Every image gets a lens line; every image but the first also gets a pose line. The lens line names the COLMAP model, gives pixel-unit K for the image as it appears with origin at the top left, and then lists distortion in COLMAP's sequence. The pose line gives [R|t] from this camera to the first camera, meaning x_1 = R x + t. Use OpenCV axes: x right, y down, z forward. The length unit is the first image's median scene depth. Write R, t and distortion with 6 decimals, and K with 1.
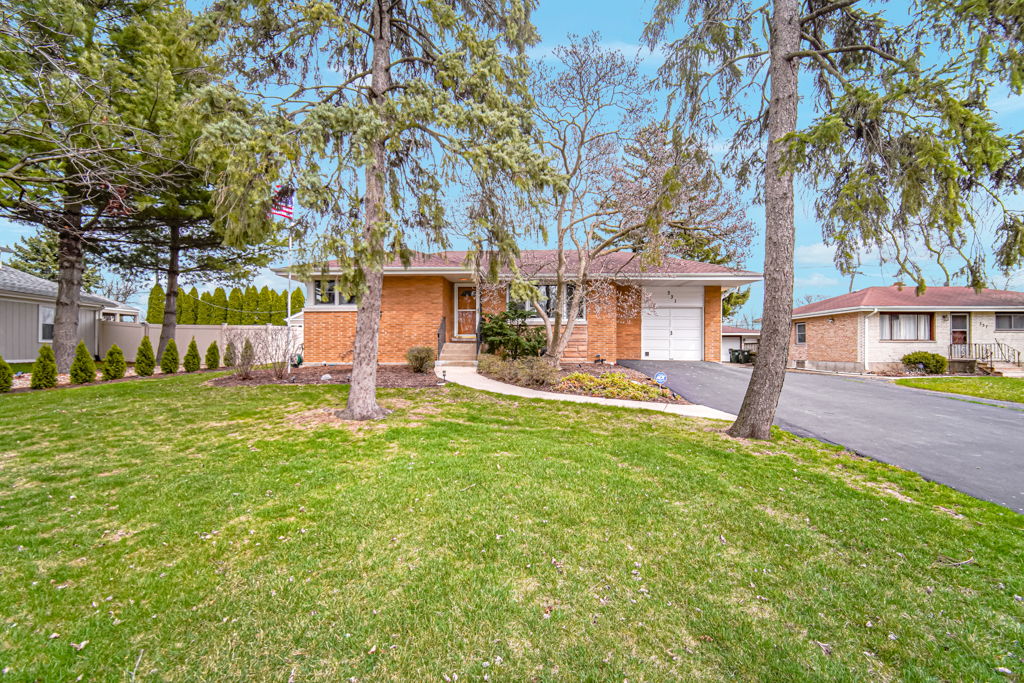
lens RADIAL K [[414.4, 0, 512.0], [0, 414.4, 341.5], [0, 0, 1]] dist [0.000057, 0.000122]
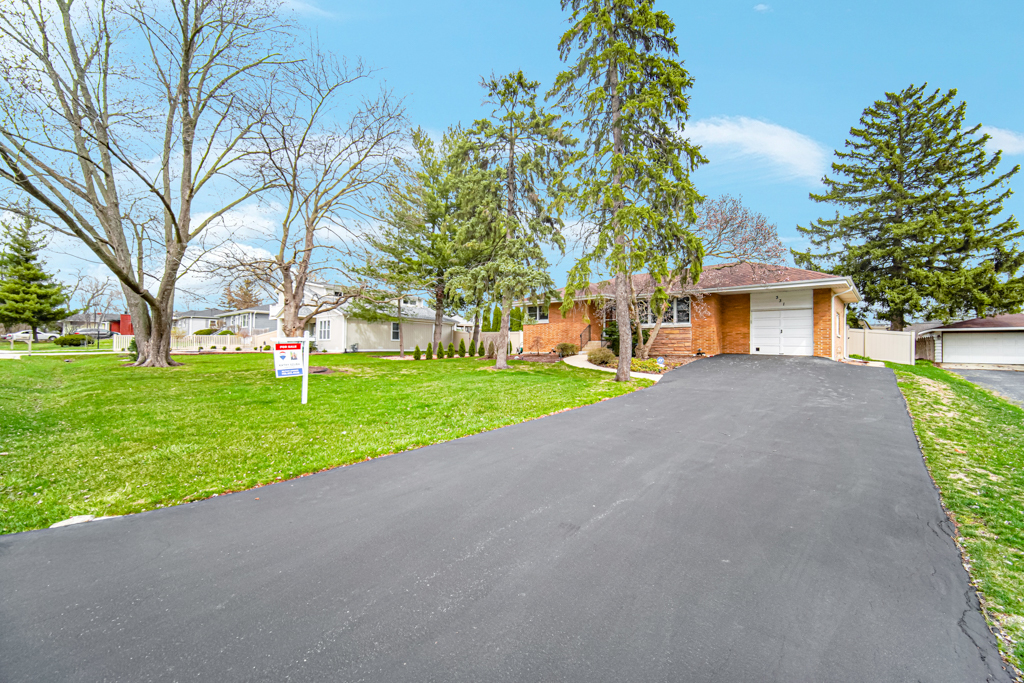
lens RADIAL K [[415.5, 0, 512.0], [0, 415.5, 341.5], [0, 0, 1]] dist [-0.000767, -0.000048]
pose [[0.766945, -0.006686, -0.641678, 0.574779], [0.004156, 0.999977, -0.005452, 0.011411], [0.641700, 0.001514, 0.766954, -0.398831]]
